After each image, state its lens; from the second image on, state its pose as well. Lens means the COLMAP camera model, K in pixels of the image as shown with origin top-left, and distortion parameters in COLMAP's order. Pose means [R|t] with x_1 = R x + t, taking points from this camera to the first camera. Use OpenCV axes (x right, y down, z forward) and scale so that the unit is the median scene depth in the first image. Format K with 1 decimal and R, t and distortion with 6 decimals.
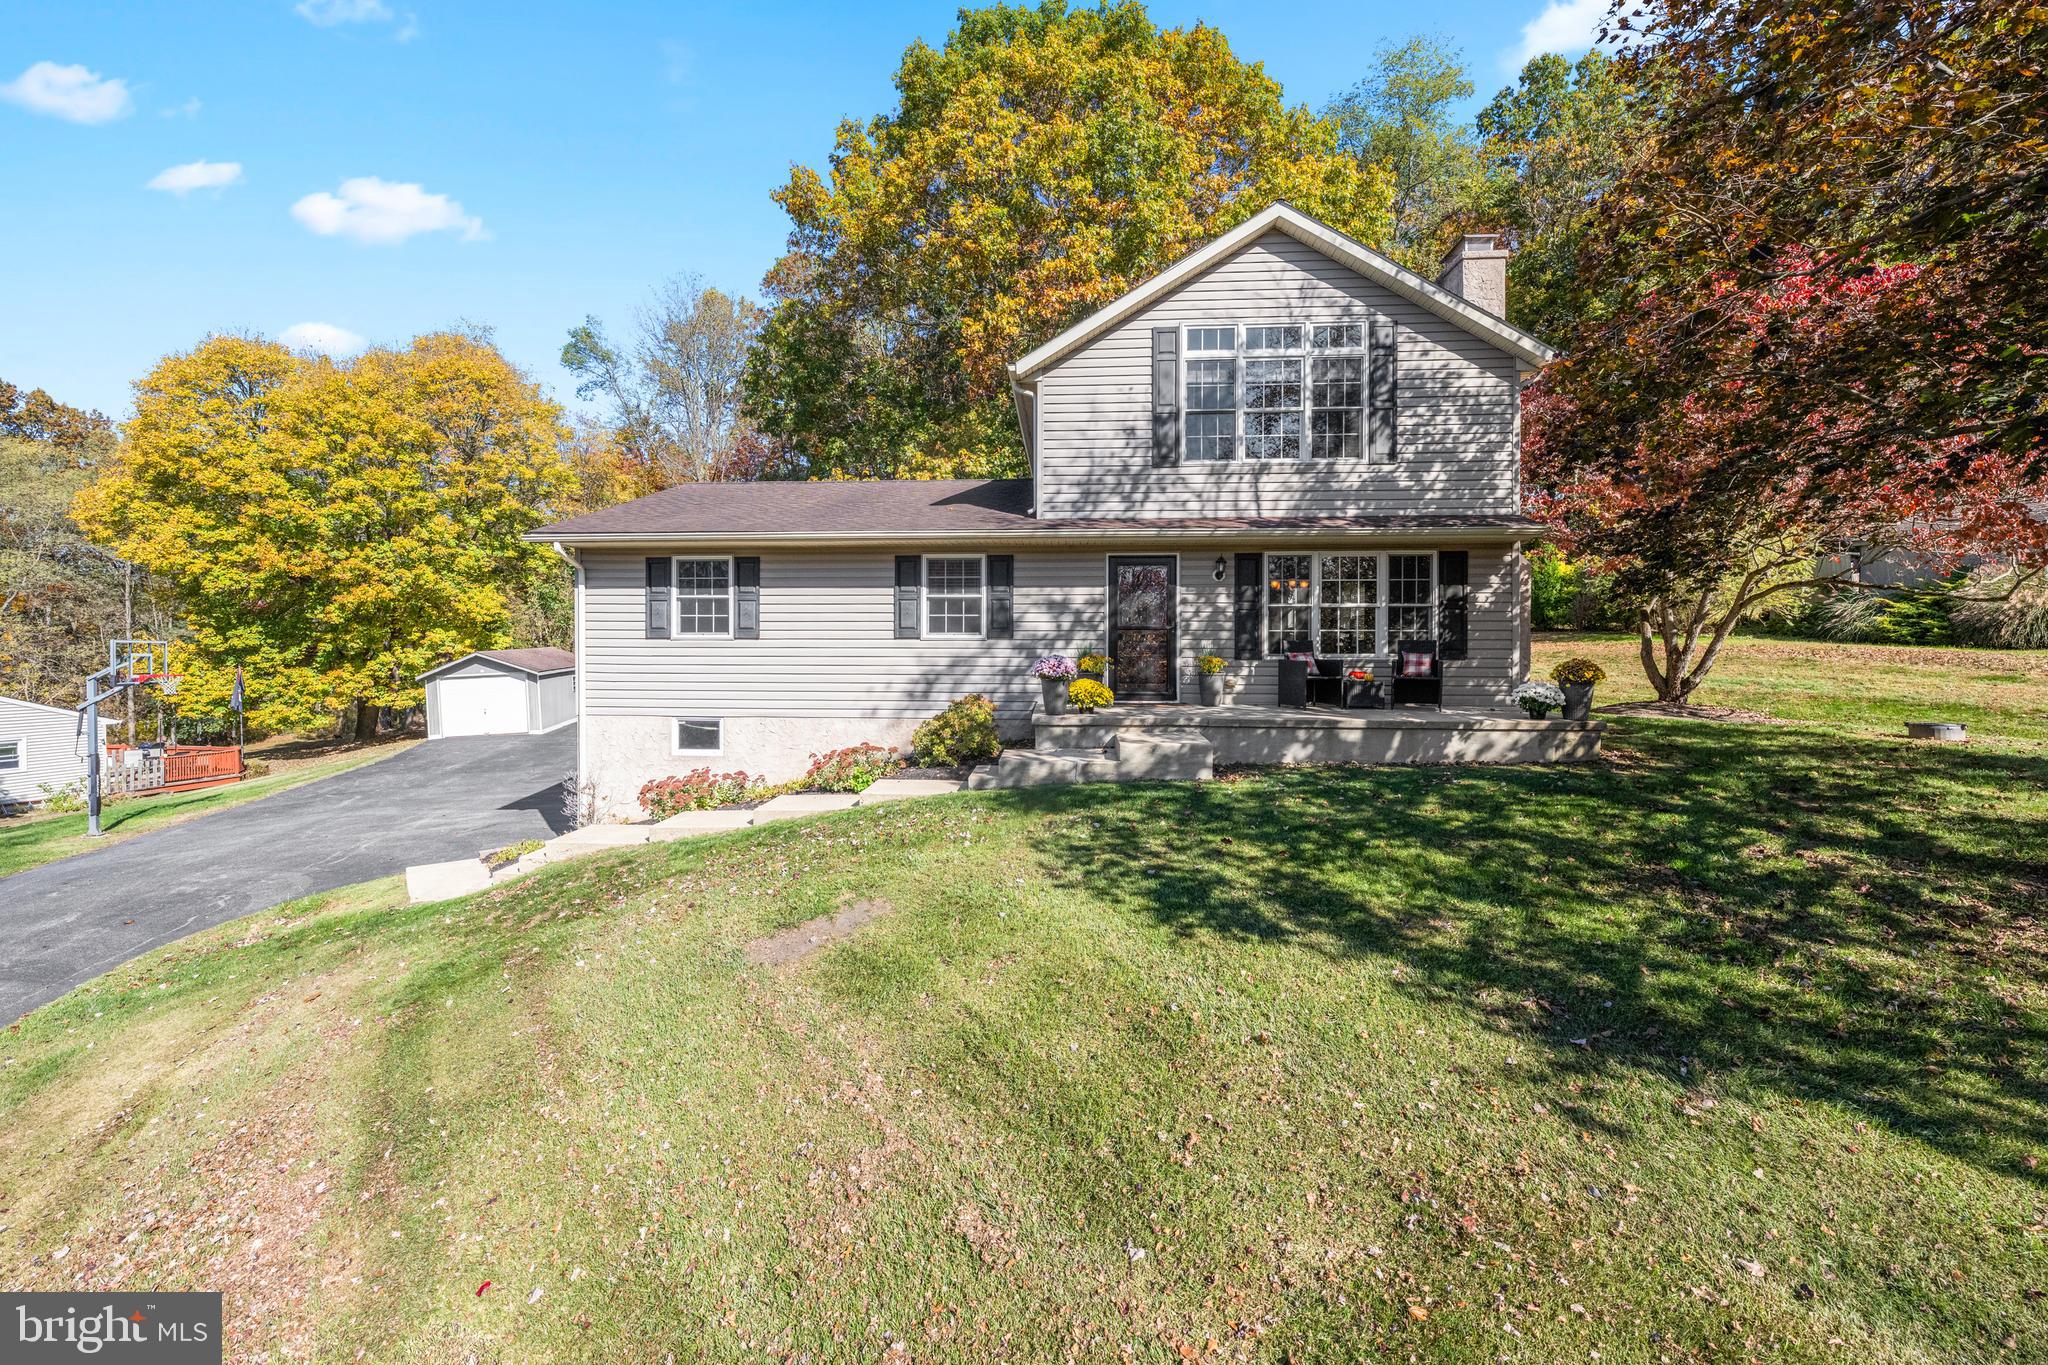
lens RADIAL K [[820.3, 0, 1020.3], [0, 820.3, 677.6], [0, 0, 1]] dist [0.001077, -0.000214]
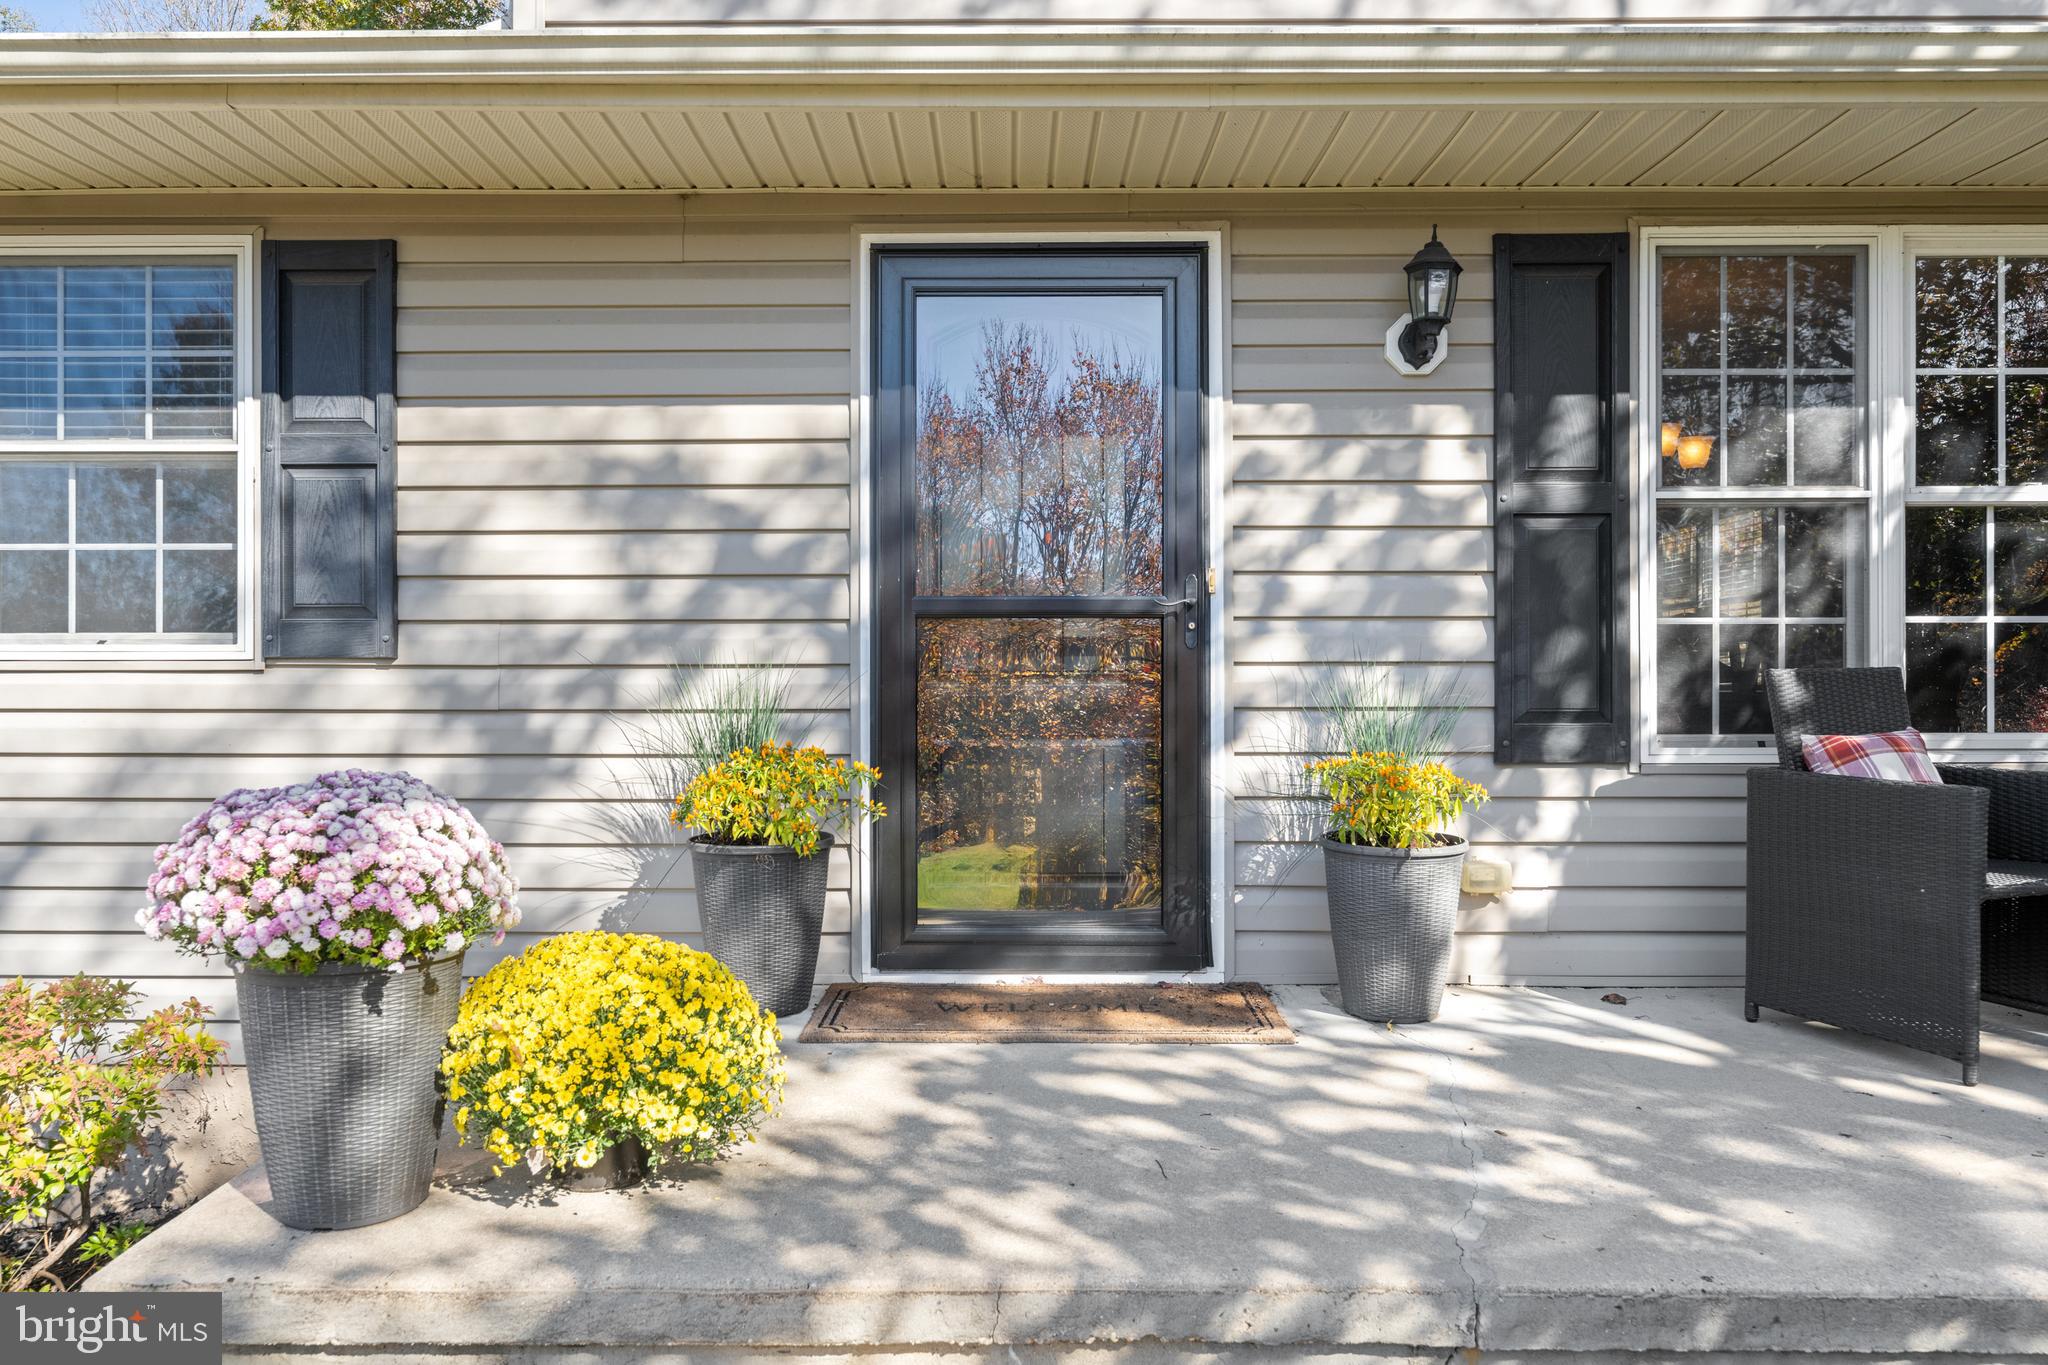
lens RADIAL K [[1389.4, 0, 1019.6], [0, 1389.4, 682.8], [0, 0, 1]] dist [-0.003150, 0.000310]
pose [[0.998673, -0.001026, 0.051485, 0.125103], [0.002354, 0.999666, -0.025739, -0.032508], [-0.051441, 0.025826, 0.998342, 0.666956]]
